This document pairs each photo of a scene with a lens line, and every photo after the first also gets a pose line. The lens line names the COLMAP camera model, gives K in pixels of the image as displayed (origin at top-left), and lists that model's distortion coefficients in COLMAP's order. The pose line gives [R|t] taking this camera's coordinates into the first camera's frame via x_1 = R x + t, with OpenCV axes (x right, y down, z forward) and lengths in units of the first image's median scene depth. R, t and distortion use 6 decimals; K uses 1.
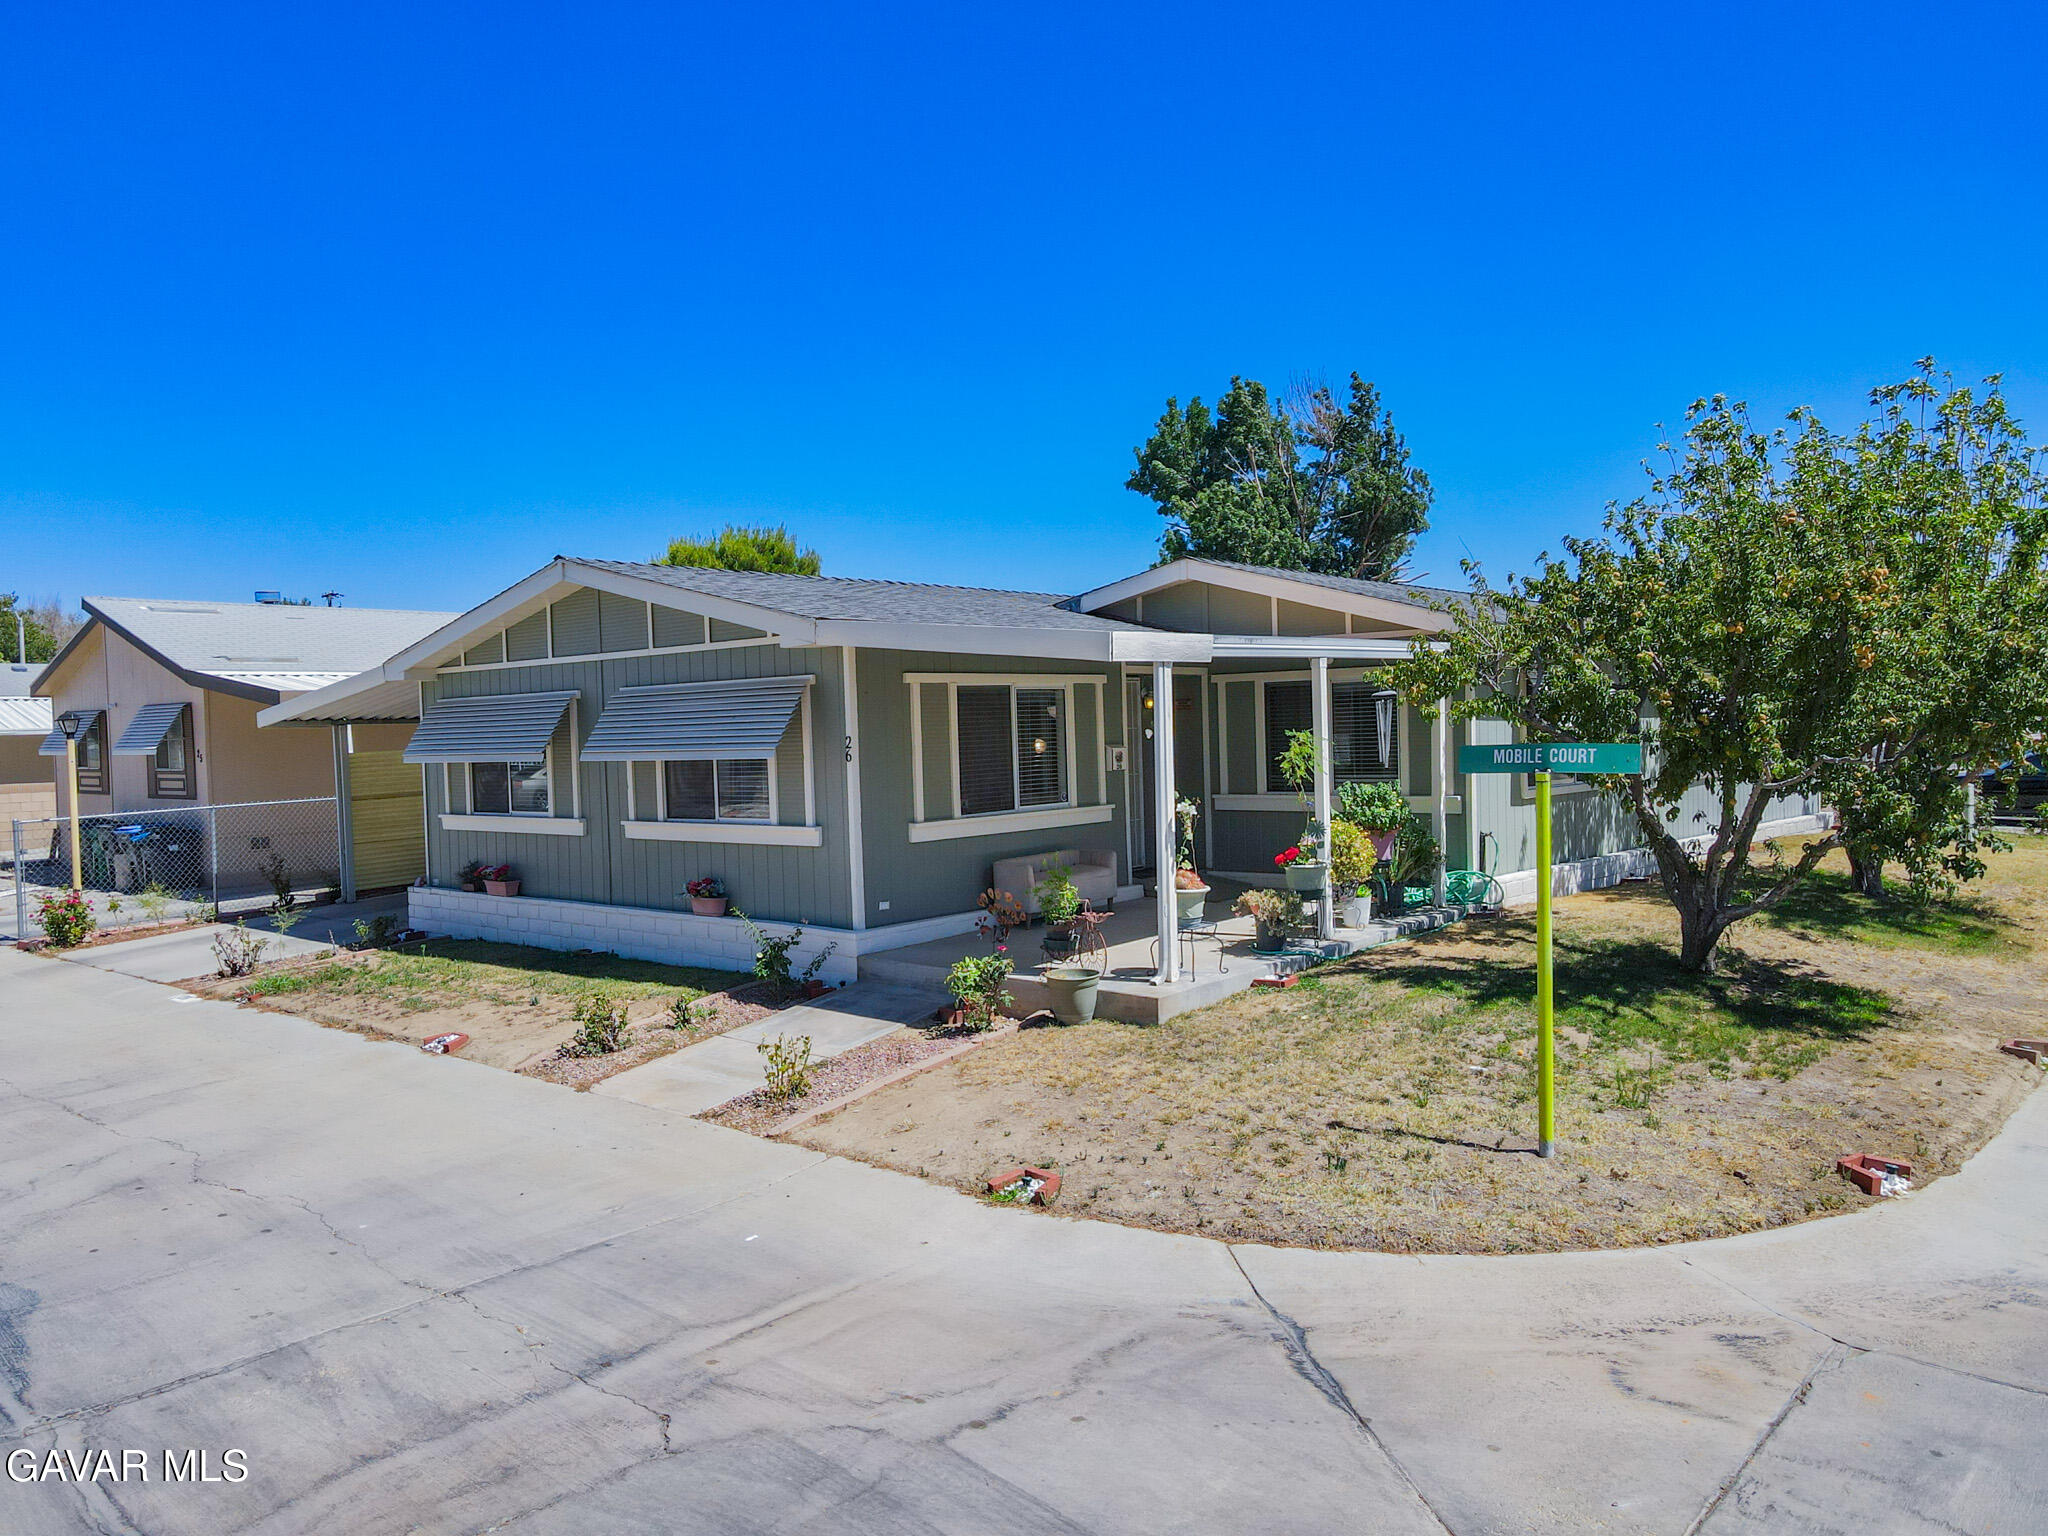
lens RADIAL K [[1495.8, 0, 1014.7], [0, 1495.8, 766.2], [0, 0, 1]] dist [0.005886, 0.002483]
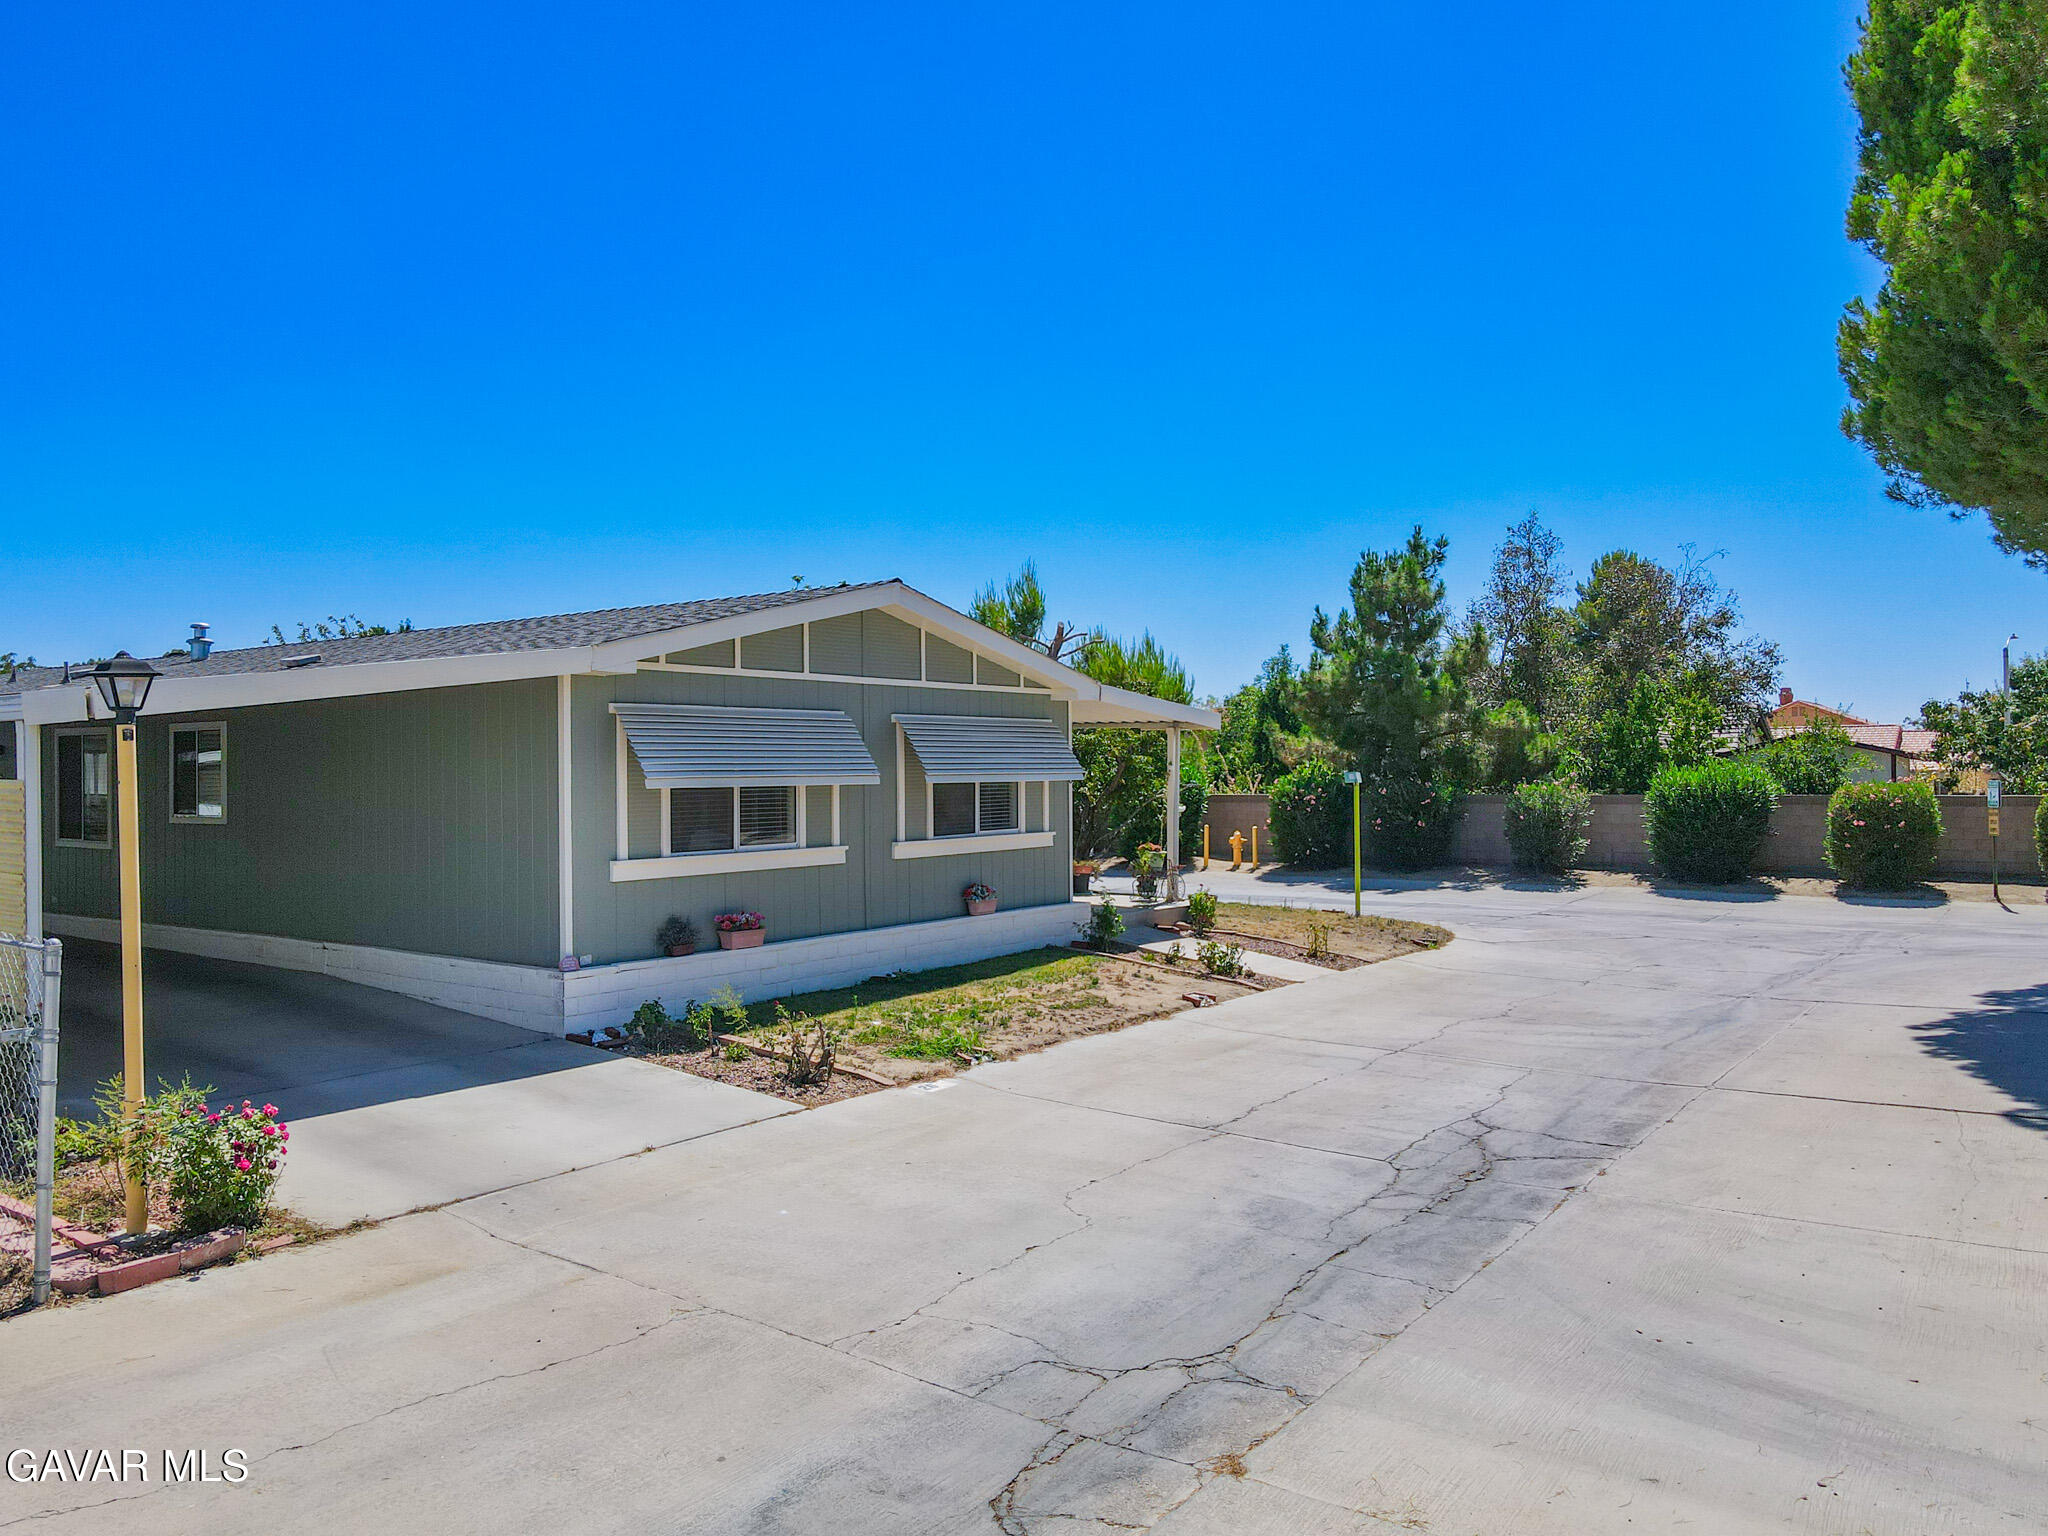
lens RADIAL K [[1495.8, 0, 1022.1], [0, 1495.8, 765.2], [0, 0, 1]] dist [0.005886, 0.002483]
pose [[-0.108447, 0.024185, 0.993808, -1.681477], [0.023731, 0.999482, -0.021734, 0.009993], [-0.993819, 0.021227, -0.108965, 1.325780]]
